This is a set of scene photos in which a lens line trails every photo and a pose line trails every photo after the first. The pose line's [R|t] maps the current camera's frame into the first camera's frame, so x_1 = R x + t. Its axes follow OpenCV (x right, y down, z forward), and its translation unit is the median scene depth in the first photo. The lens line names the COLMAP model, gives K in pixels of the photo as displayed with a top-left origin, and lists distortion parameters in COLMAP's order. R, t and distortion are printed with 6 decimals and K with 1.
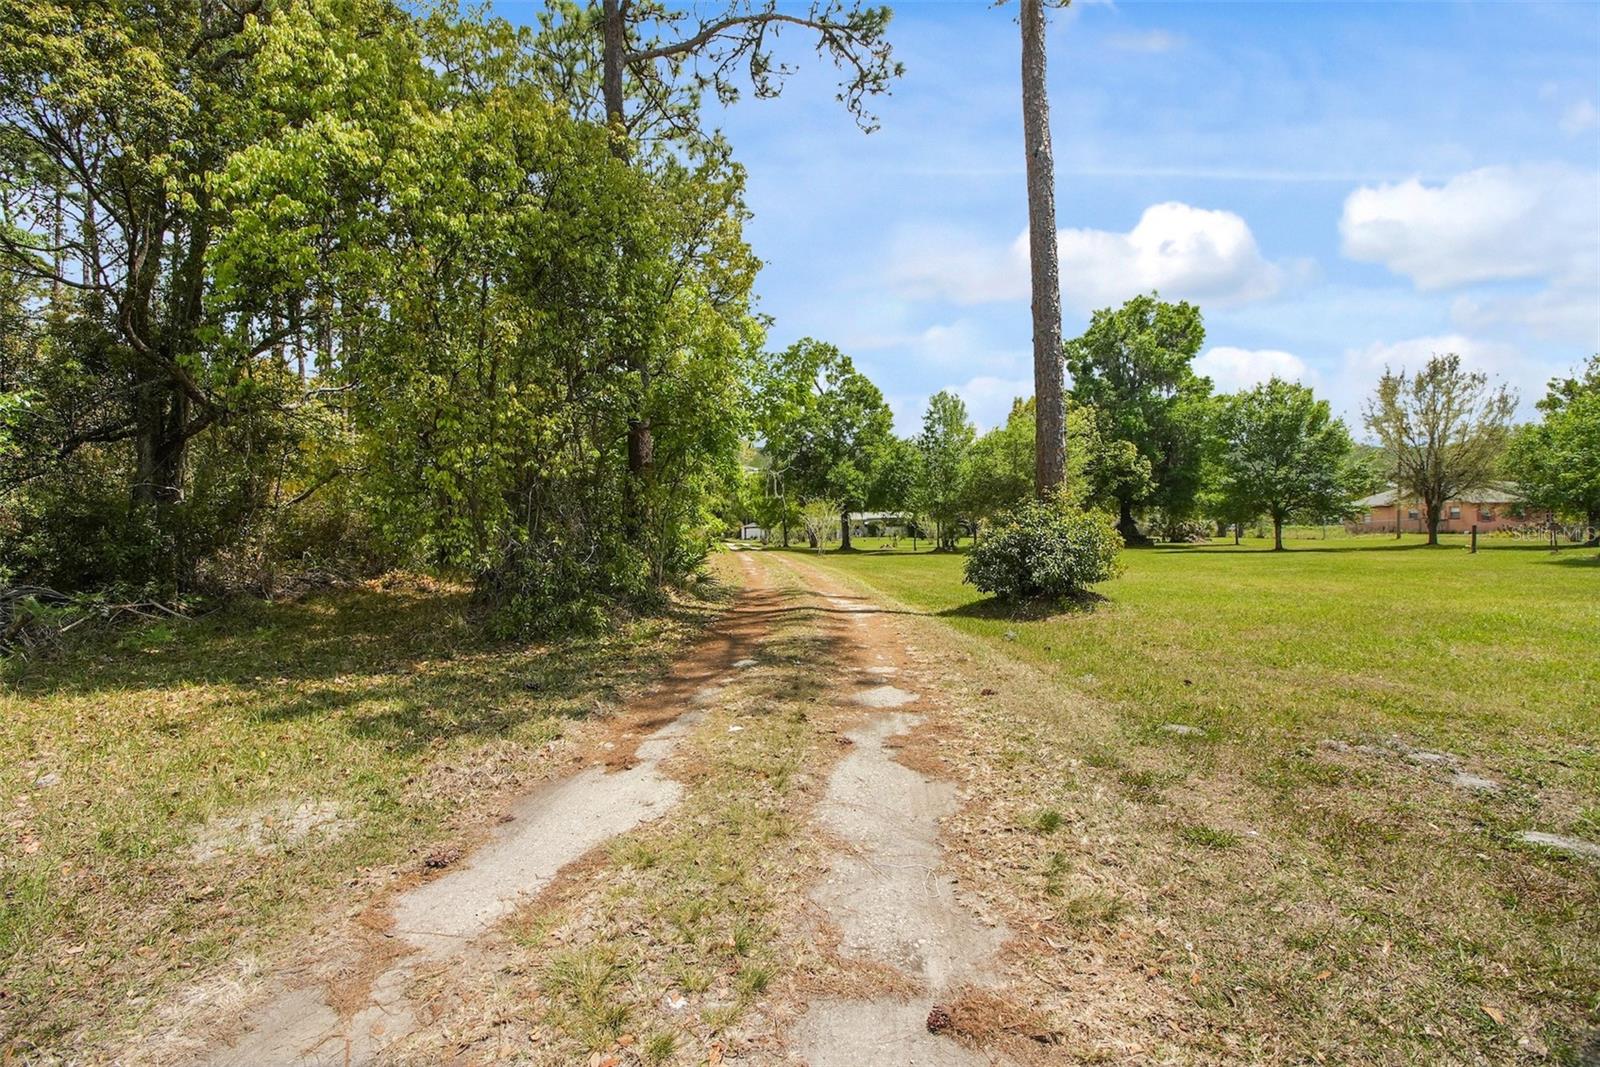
lens RADIAL K [[723.0, 0, 800.0], [0, 723.0, 533.5], [0, 0, 1]] dist [0.029627, 0.000051]
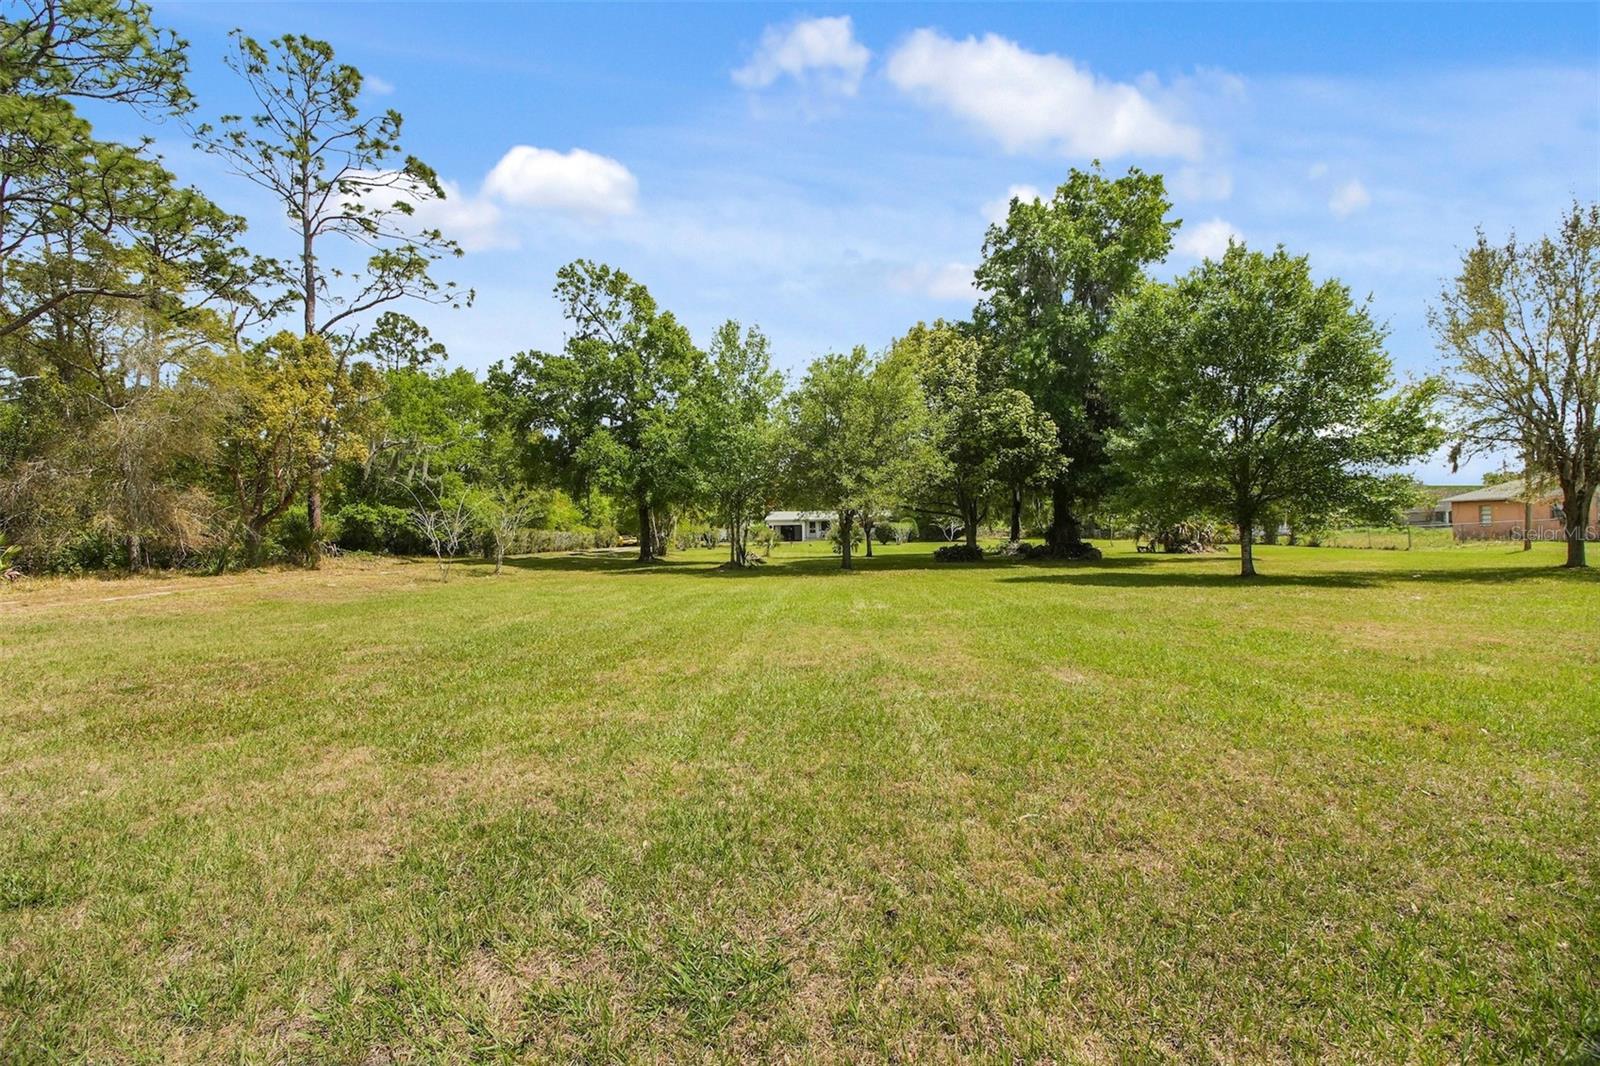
lens RADIAL K [[681.5, 0, 826.1], [0, 681.5, 536.7], [0, 0, 1]] dist [-0.001586, -0.000137]
pose [[0.989471, 0.000591, -0.144732, 0.376978], [-0.000416, 0.999999, 0.001240, -0.005749], [0.144733, -0.001167, 0.989470, 0.420279]]
